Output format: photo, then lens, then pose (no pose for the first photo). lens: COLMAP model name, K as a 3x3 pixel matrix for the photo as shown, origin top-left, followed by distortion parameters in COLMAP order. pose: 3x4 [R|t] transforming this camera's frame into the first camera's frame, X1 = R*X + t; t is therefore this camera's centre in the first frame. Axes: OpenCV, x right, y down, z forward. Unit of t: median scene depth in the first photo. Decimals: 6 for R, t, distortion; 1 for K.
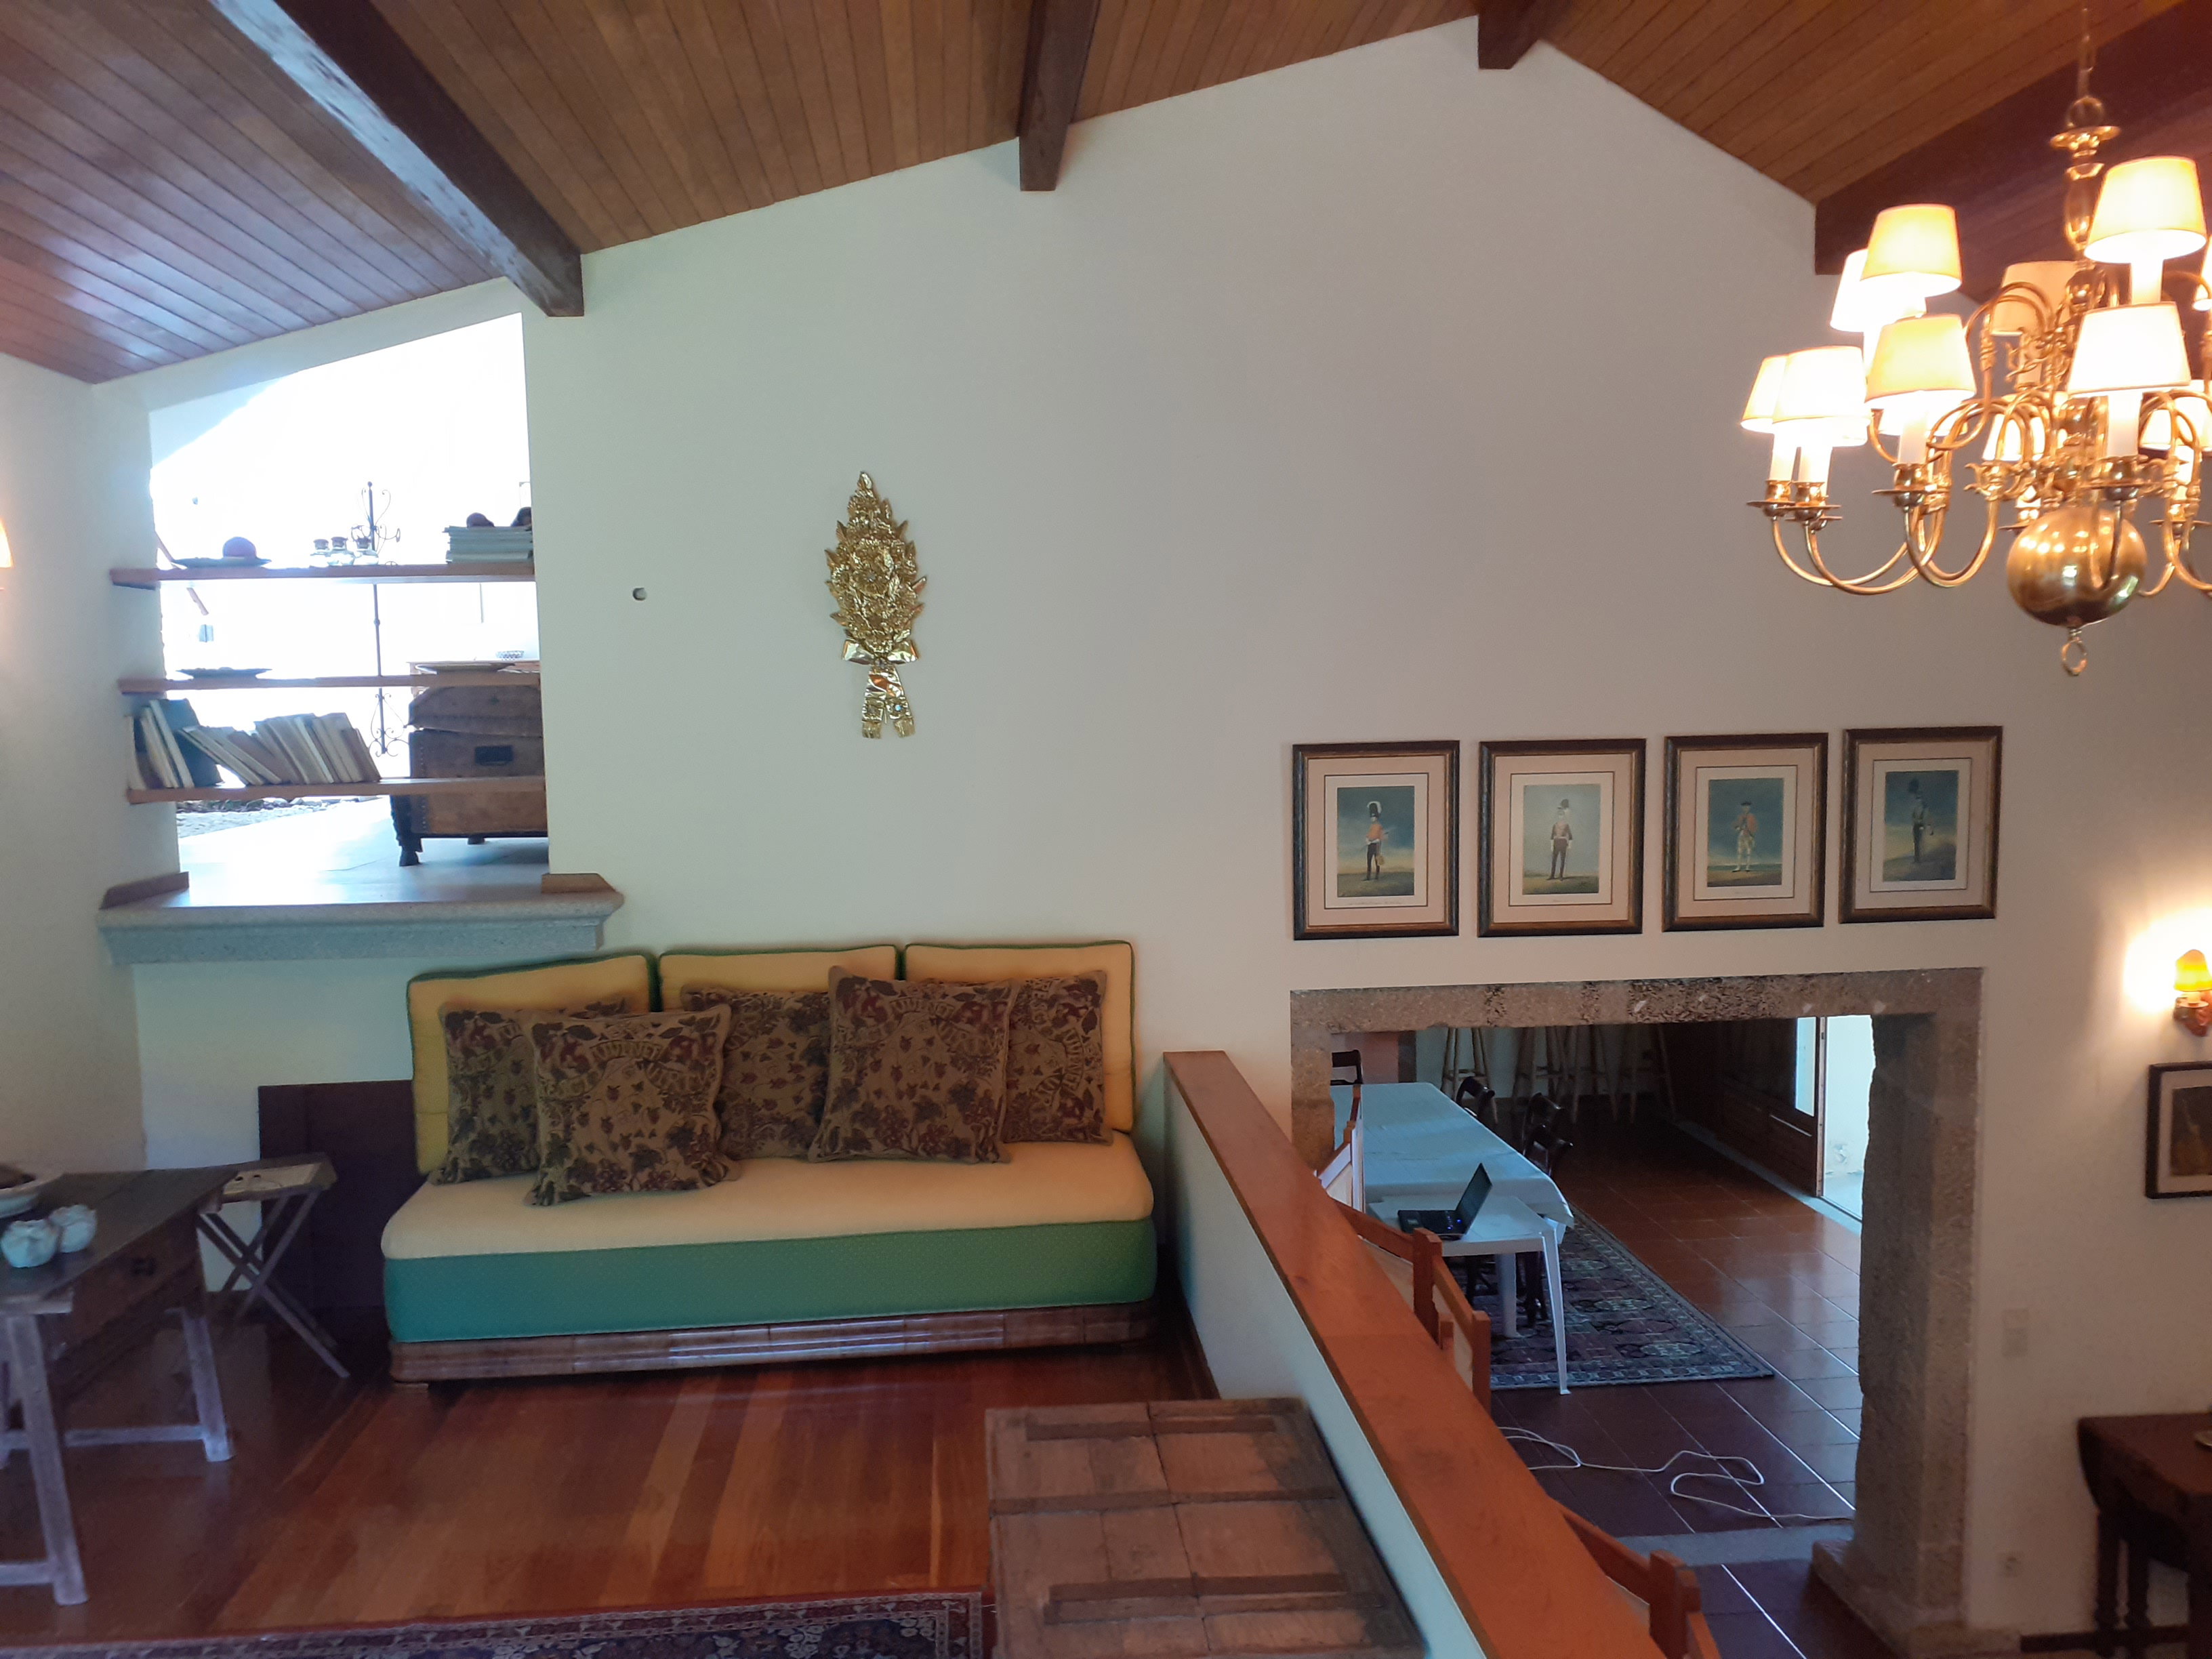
lens RADIAL K [[1787.6, 0, 1099.1], [0, 1787.6, 819.8], [0, 0, 1]] dist [0.098139, -0.131624]
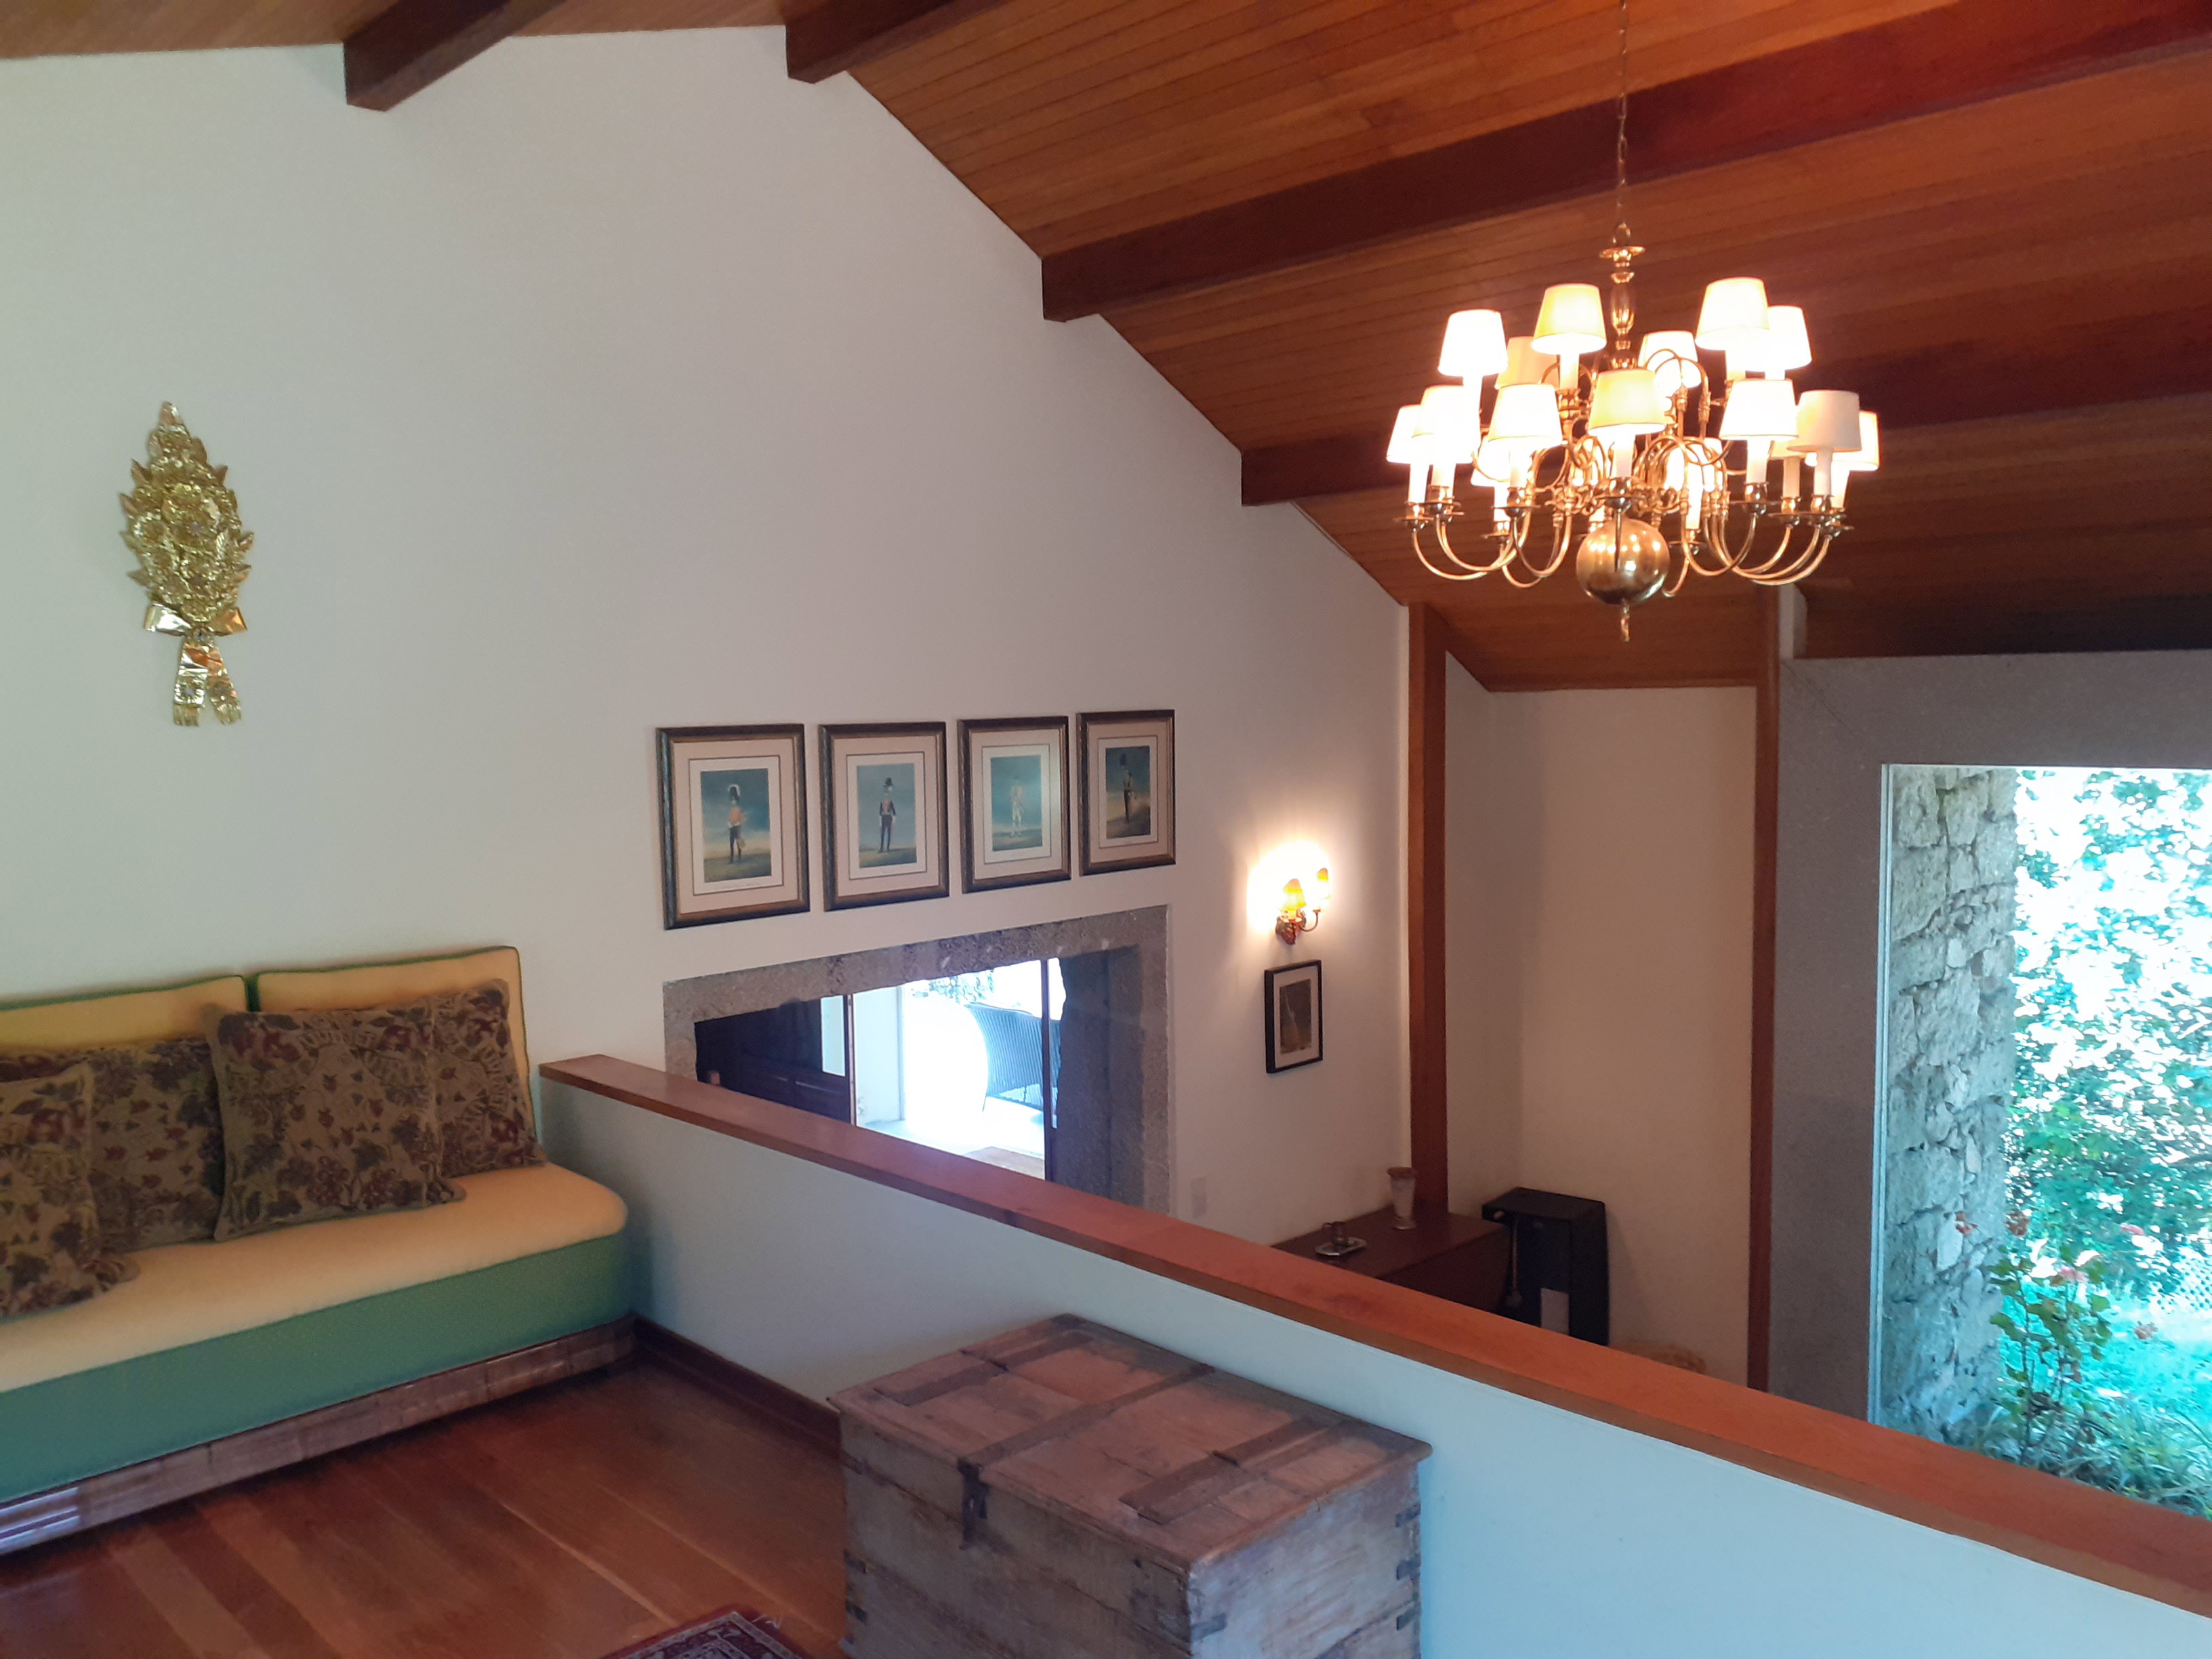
lens RADIAL K [[1787.6, 0, 1153.0], [0, 1787.6, 814.7], [0, 0, 1]] dist [0.098139, -0.131624]
pose [[0.768587, -0.044513, 0.638194, -0.322244], [0.048095, 0.998774, 0.011741, 0.006160], [-0.637934, 0.021670, 0.769786, 0.078762]]
